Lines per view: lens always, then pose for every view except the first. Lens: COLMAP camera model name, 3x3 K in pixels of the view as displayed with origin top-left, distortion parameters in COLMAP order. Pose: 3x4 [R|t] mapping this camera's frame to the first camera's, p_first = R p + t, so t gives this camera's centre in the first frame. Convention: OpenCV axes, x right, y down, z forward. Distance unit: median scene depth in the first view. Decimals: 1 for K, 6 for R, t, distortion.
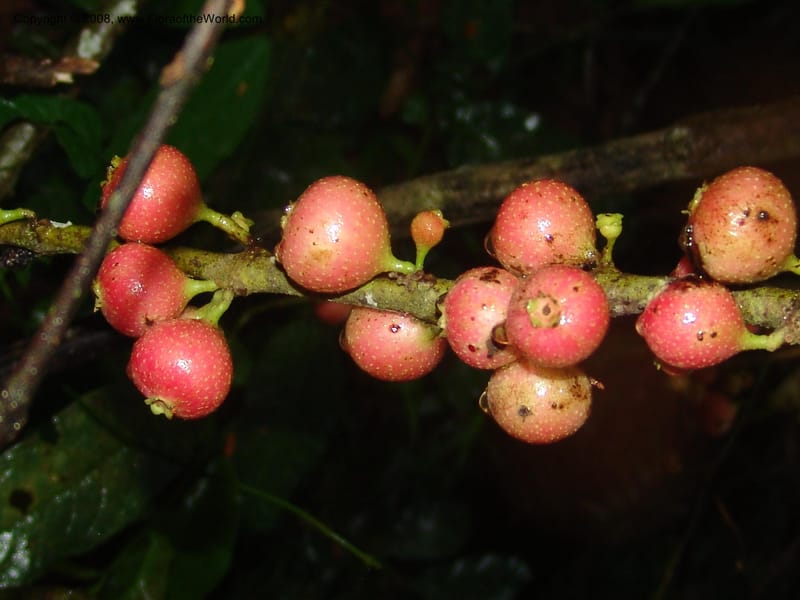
lens RADIAL K [[1932.6, 0, 400.0], [0, 1932.6, 300.0], [0, 0, 1]] dist [-0.042744, -0.337204]
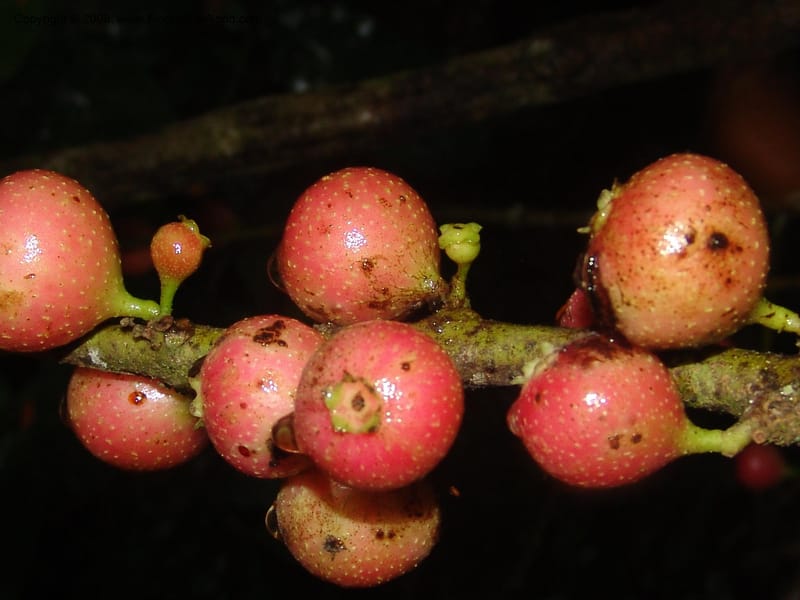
lens RADIAL K [[1932.6, 0, 400.0], [0, 1932.6, 300.0], [0, 0, 1]] dist [-0.042744, -0.337204]
pose [[0.997087, -0.031799, 0.069325, 0.045638], [0.028551, 0.998471, 0.047341, -0.051474], [-0.070724, -0.045224, 0.996470, 0.381536]]
